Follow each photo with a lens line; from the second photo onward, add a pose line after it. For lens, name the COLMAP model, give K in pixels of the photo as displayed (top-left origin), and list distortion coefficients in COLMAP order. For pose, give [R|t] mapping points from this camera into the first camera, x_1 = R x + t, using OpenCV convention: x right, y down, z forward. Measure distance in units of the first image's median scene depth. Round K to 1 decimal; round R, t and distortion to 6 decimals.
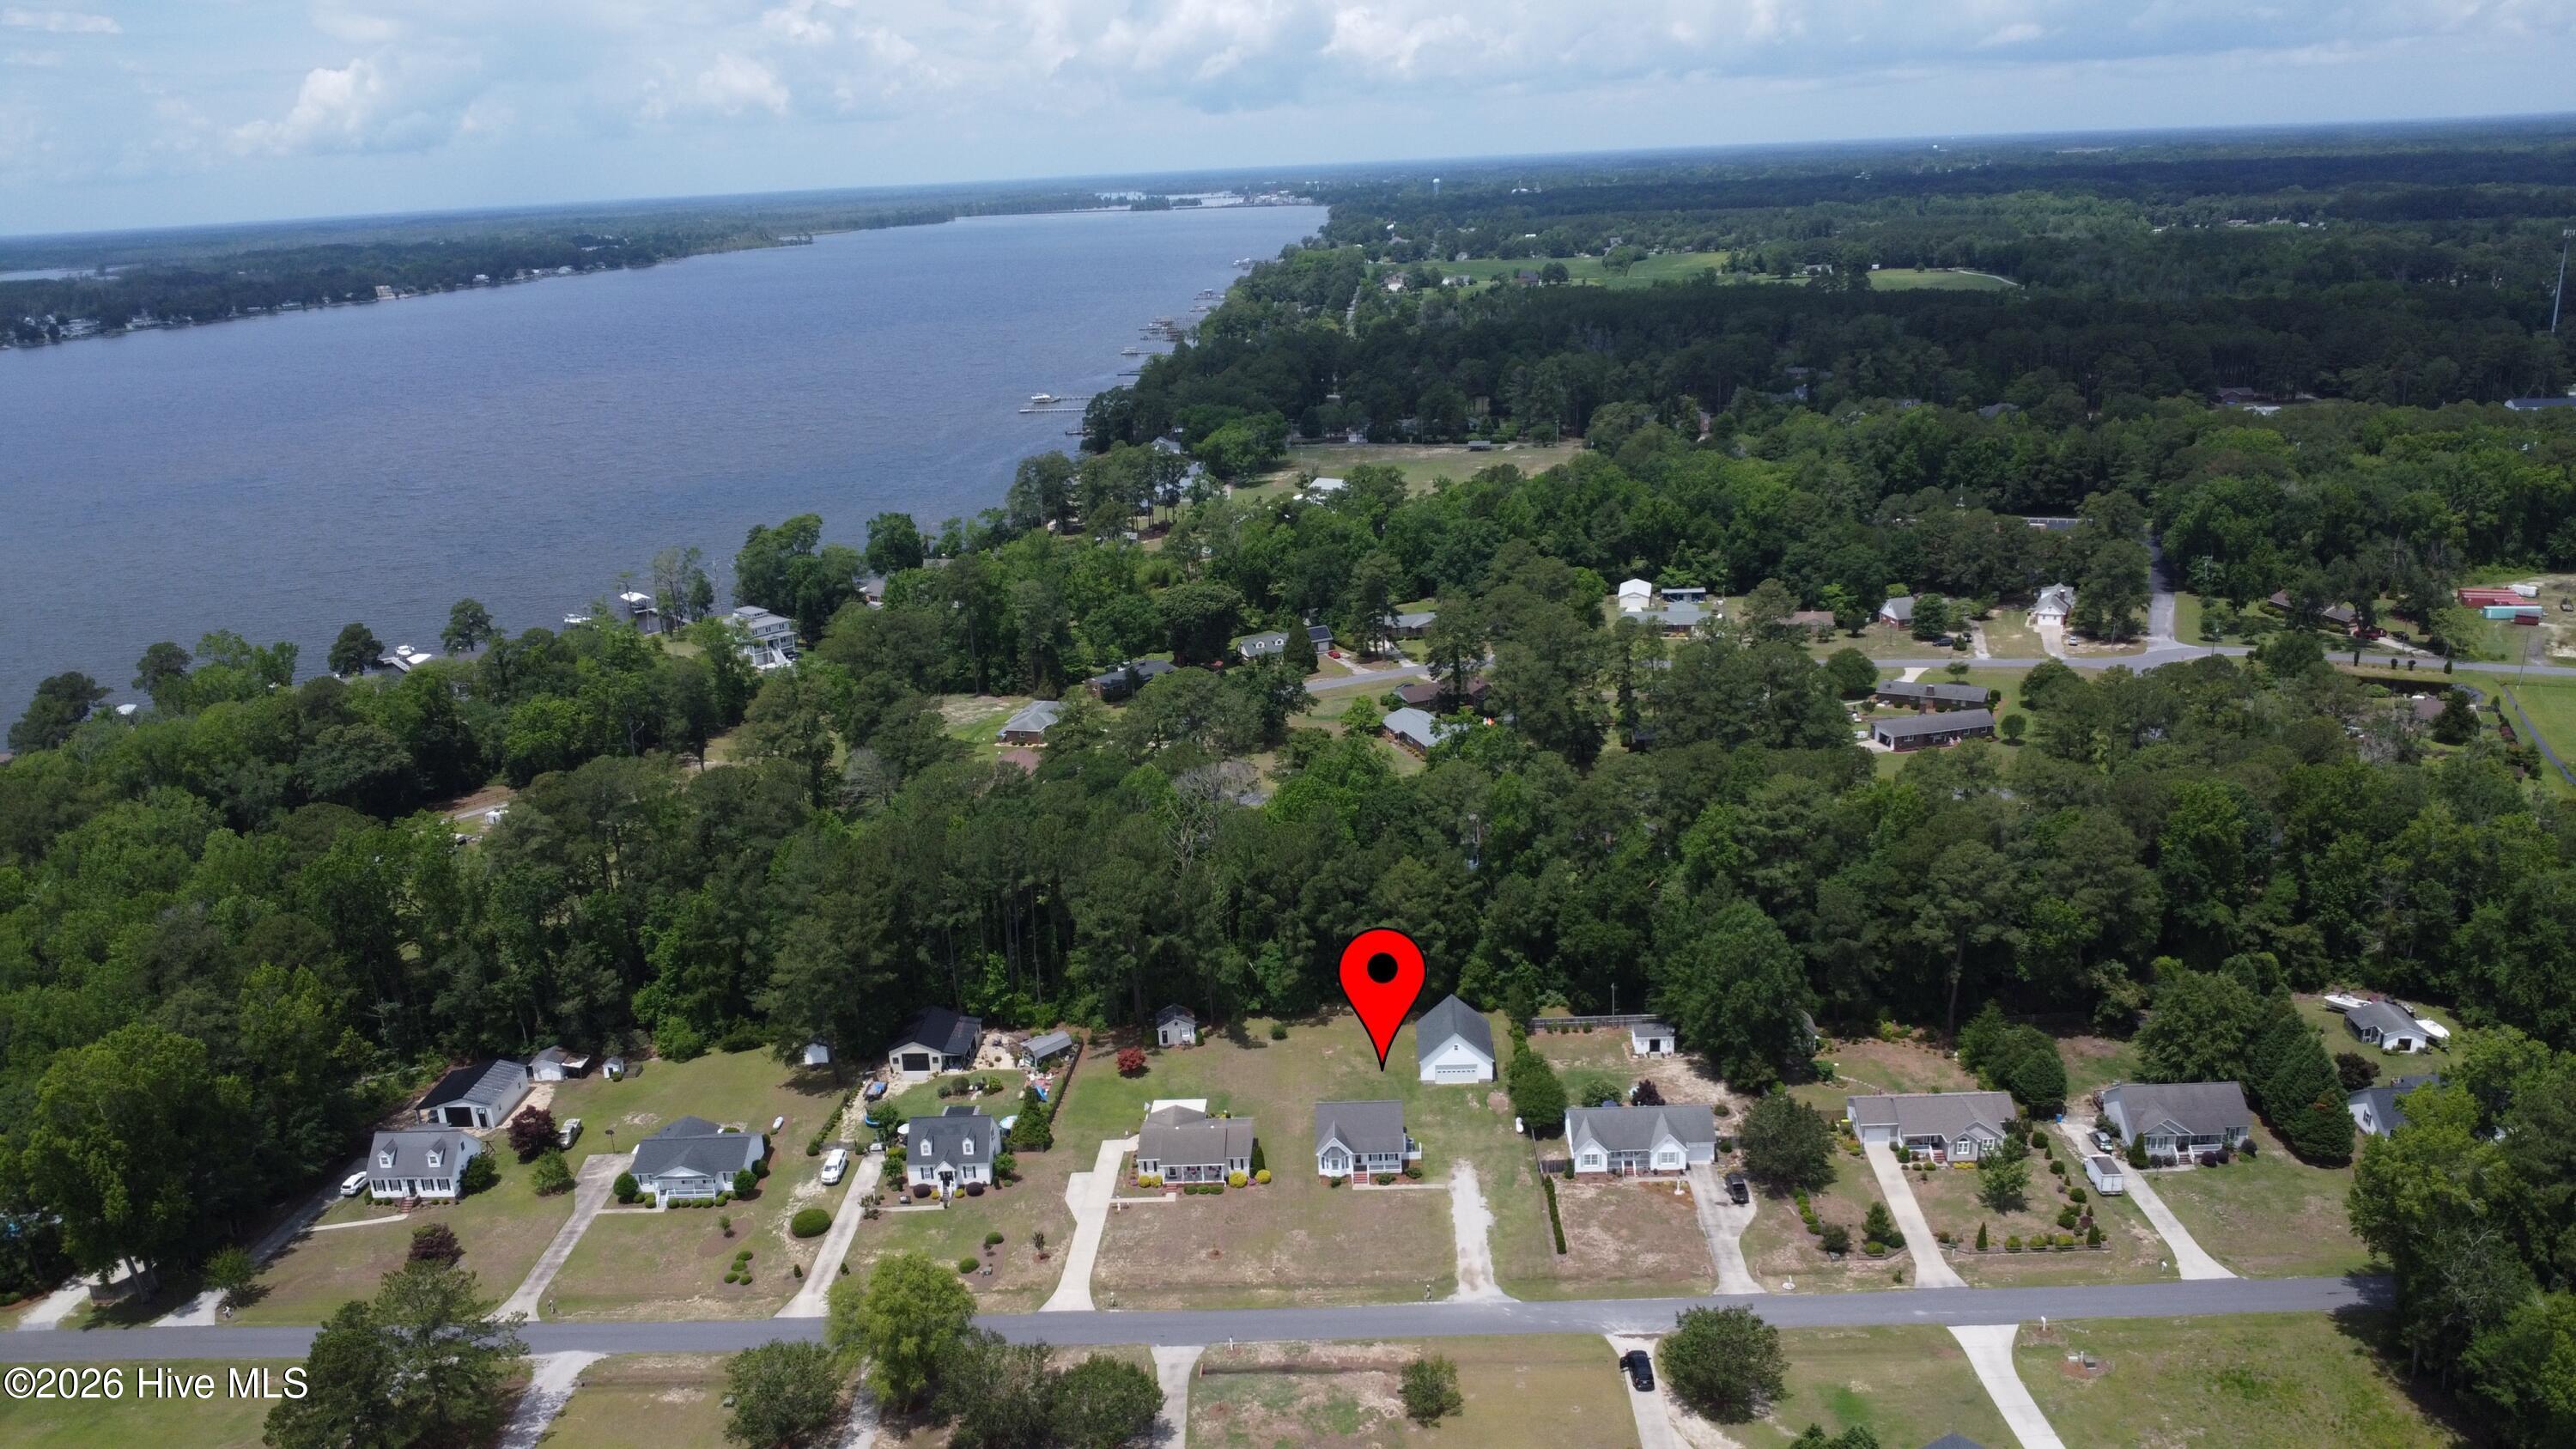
lens RADIAL K [[1863.1, 0, 1272.1], [0, 1863.1, 719.6], [0, 0, 1]] dist [-0.027028, -0.011240]
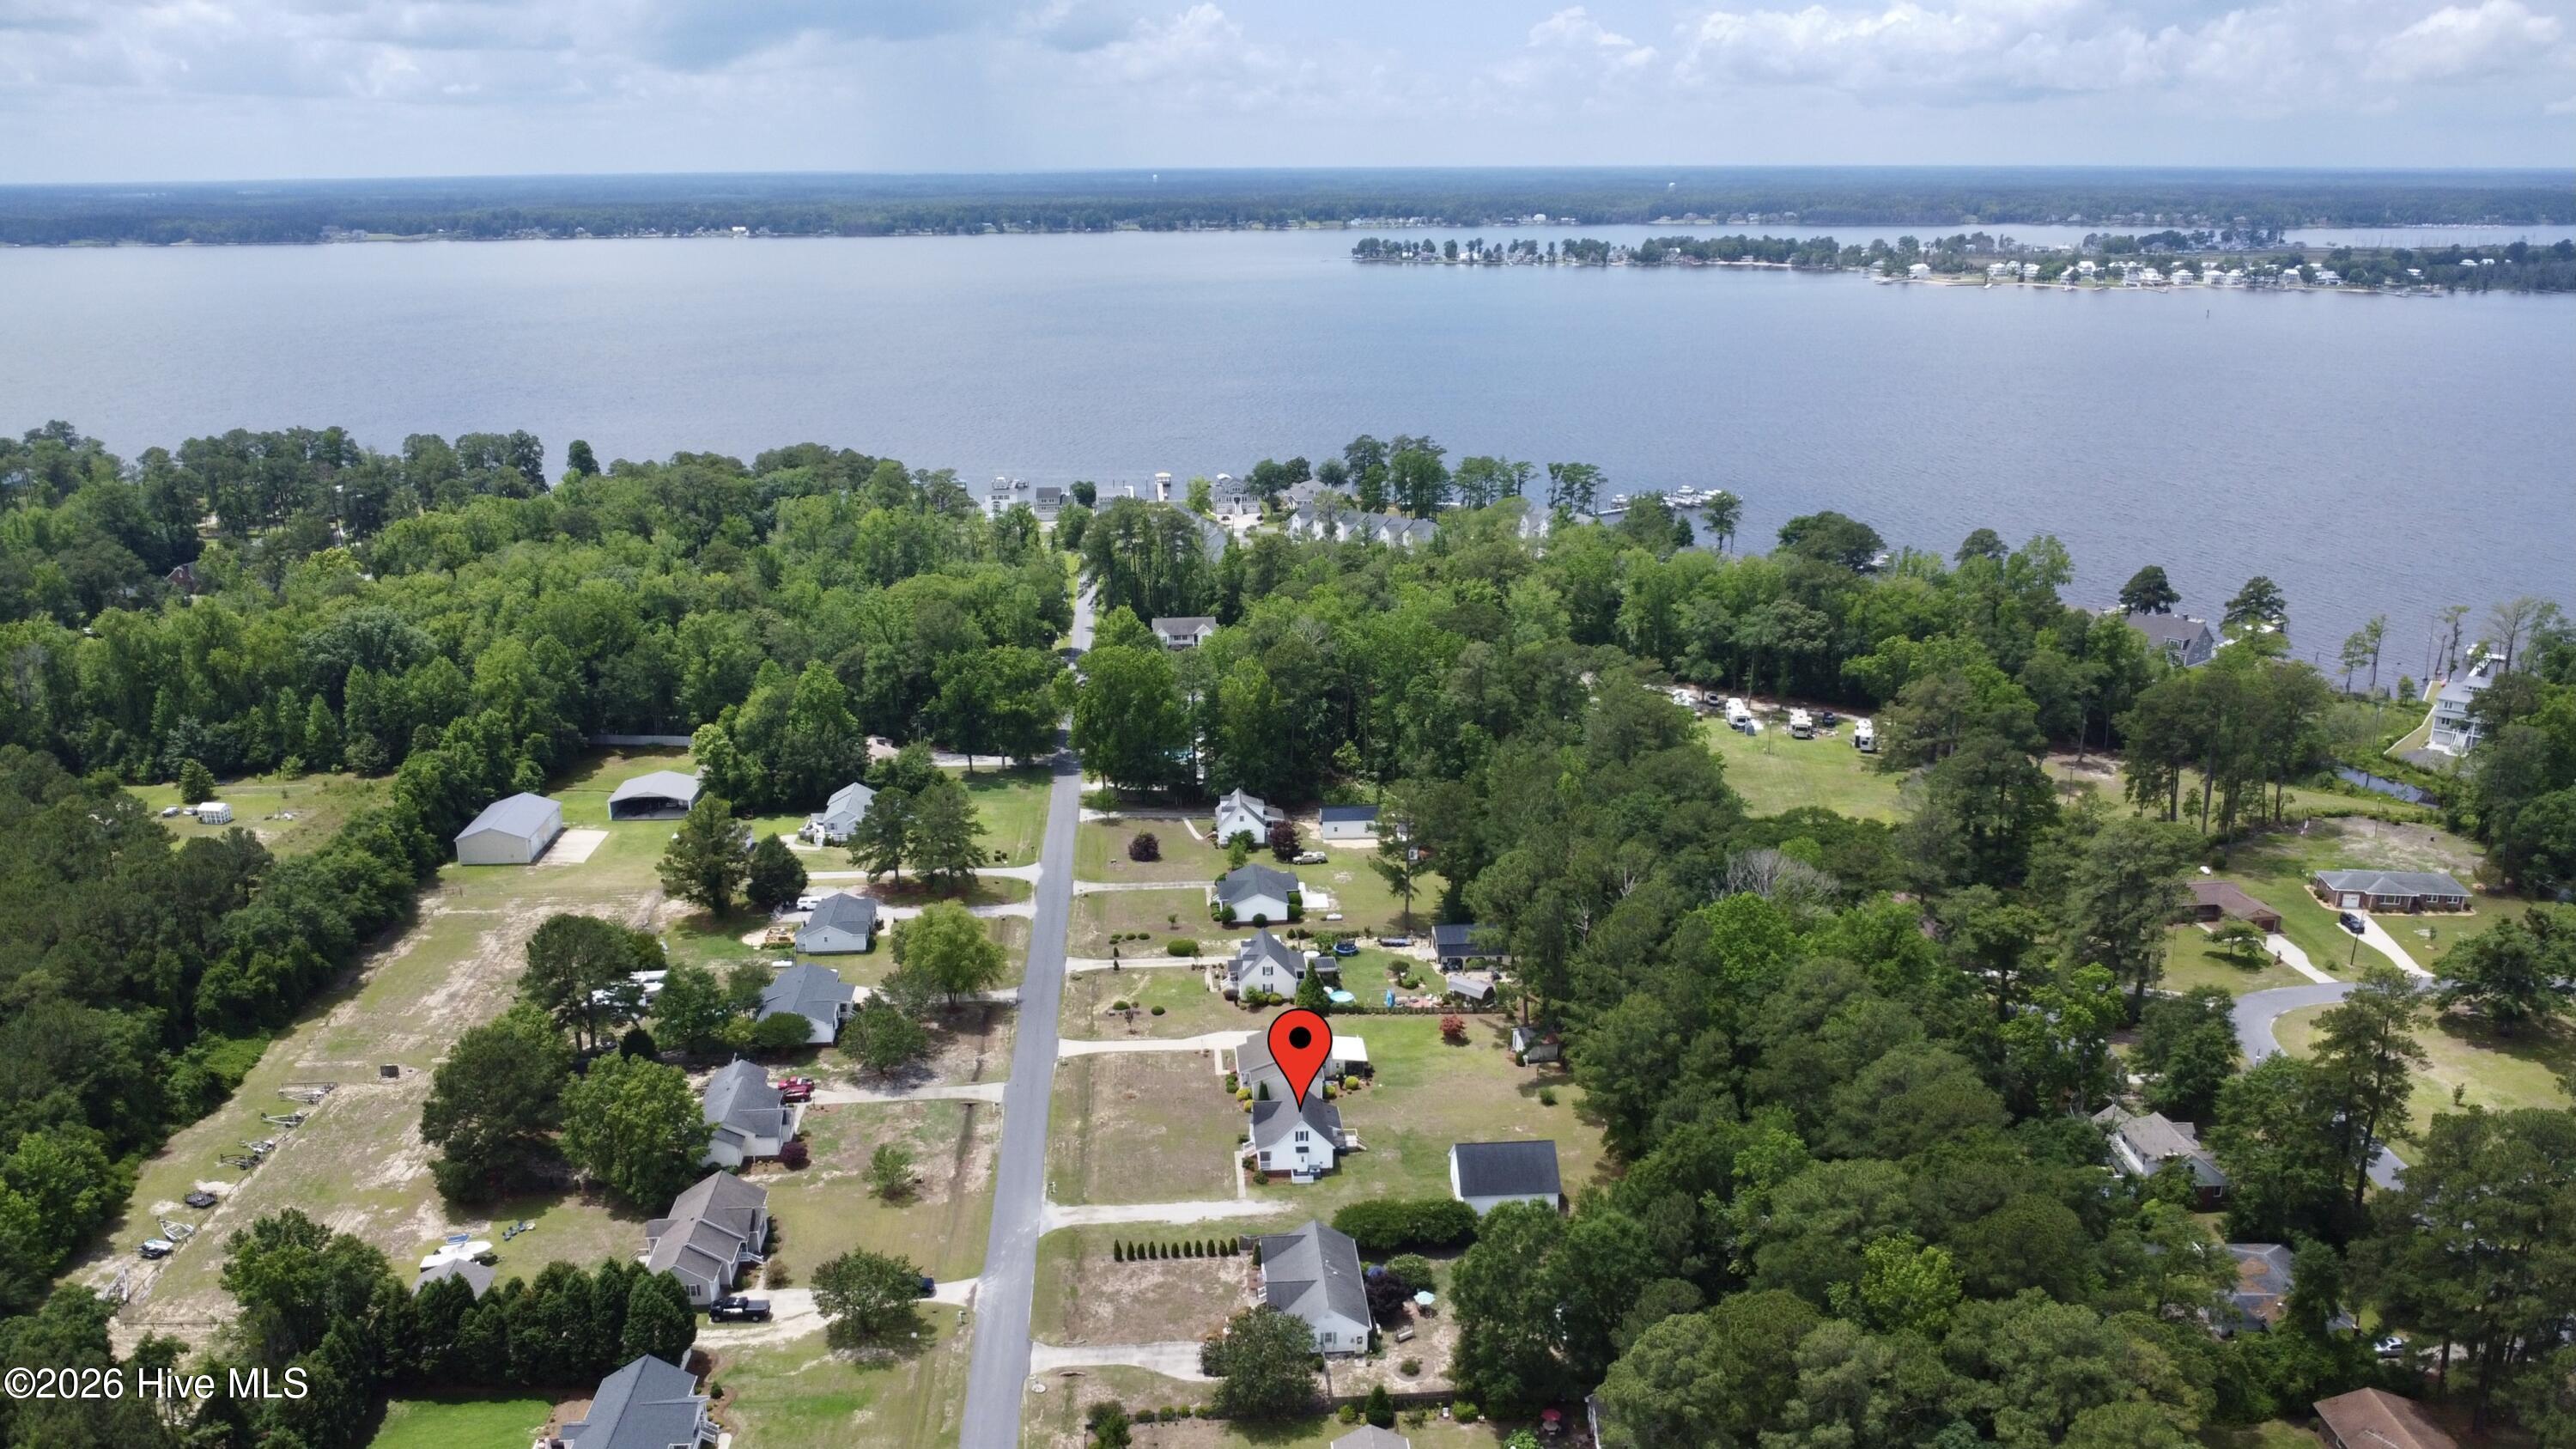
lens RADIAL K [[1863.1, 0, 1283.5], [0, 1863.1, 729.7], [0, 0, 1]] dist [-0.027028, -0.011240]
pose [[0.111350, 0.334057, -0.935952, 0.897374], [-0.284958, 0.912994, 0.291962, -0.264436], [0.952050, 0.234197, 0.196854, 0.717521]]
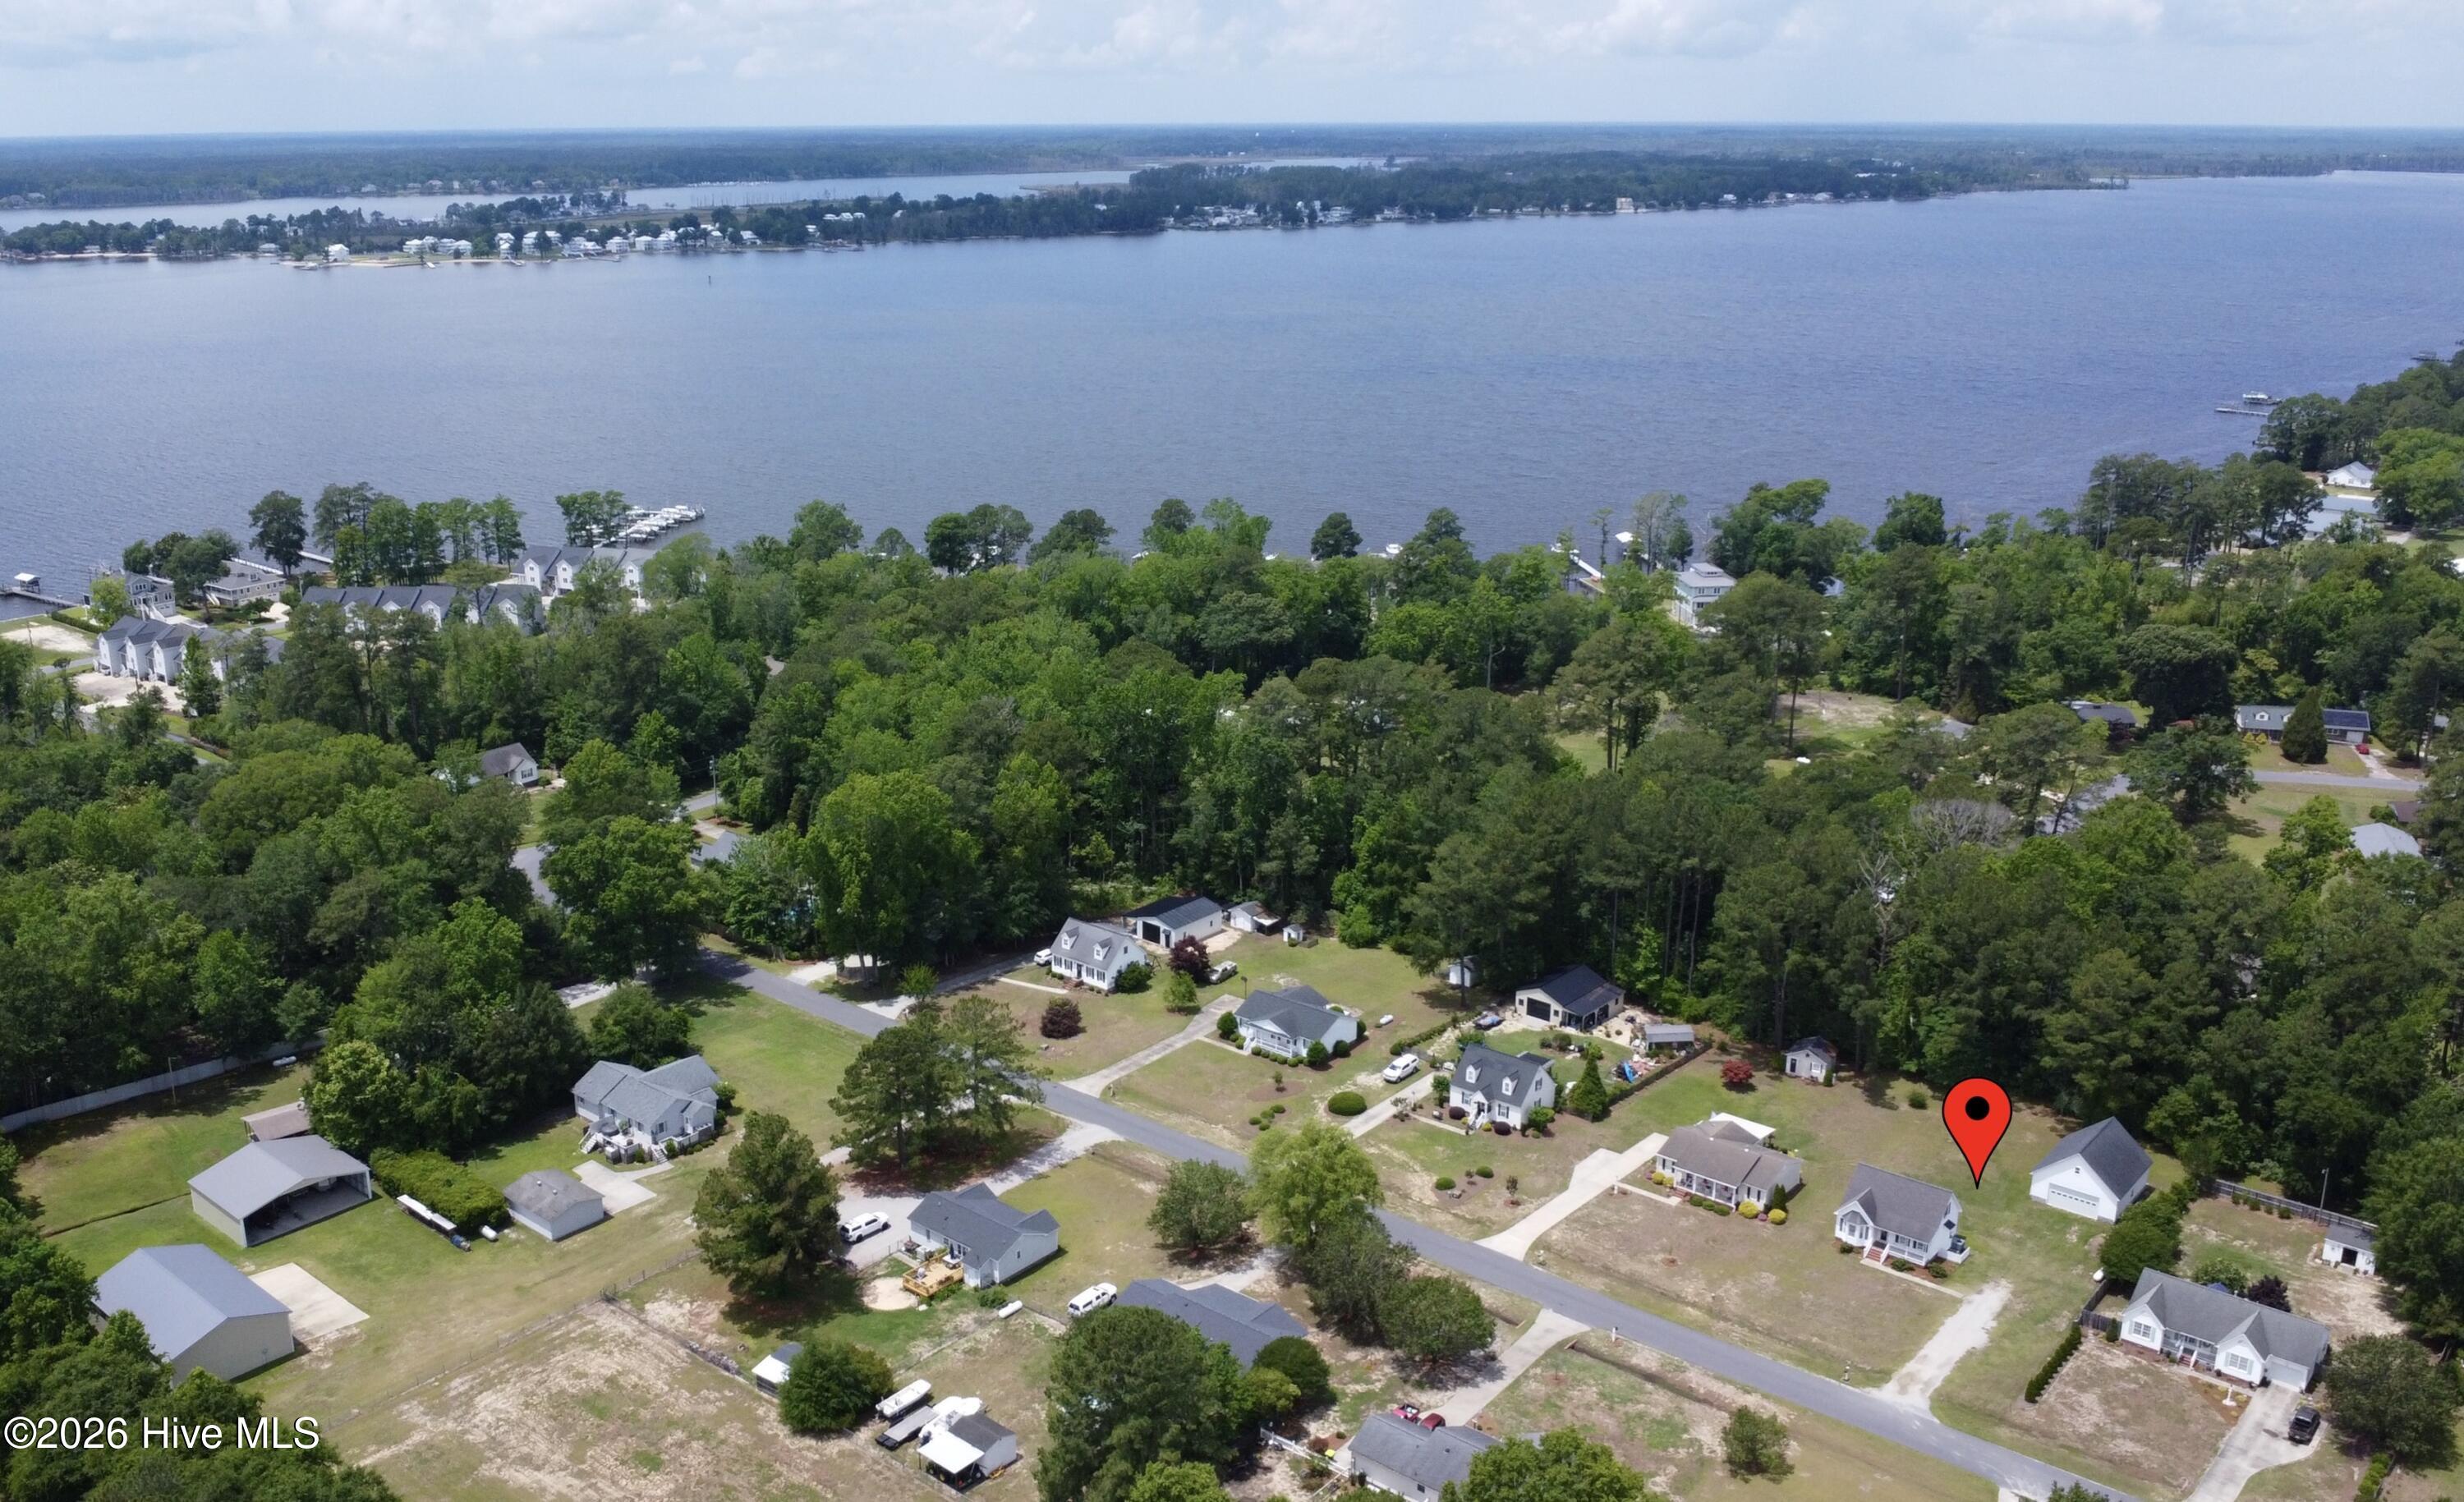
lens RADIAL K [[2103.8, 0, 1125.6], [0, 2103.8, 745.8], [0, 0, 1]] dist [-0.026470, -0.021256]
pose [[0.773421, 0.222531, -0.593549, 0.296517], [-0.212159, 0.973226, 0.088426, -0.005564], [0.597335, 0.057536, 0.799925, -0.039581]]
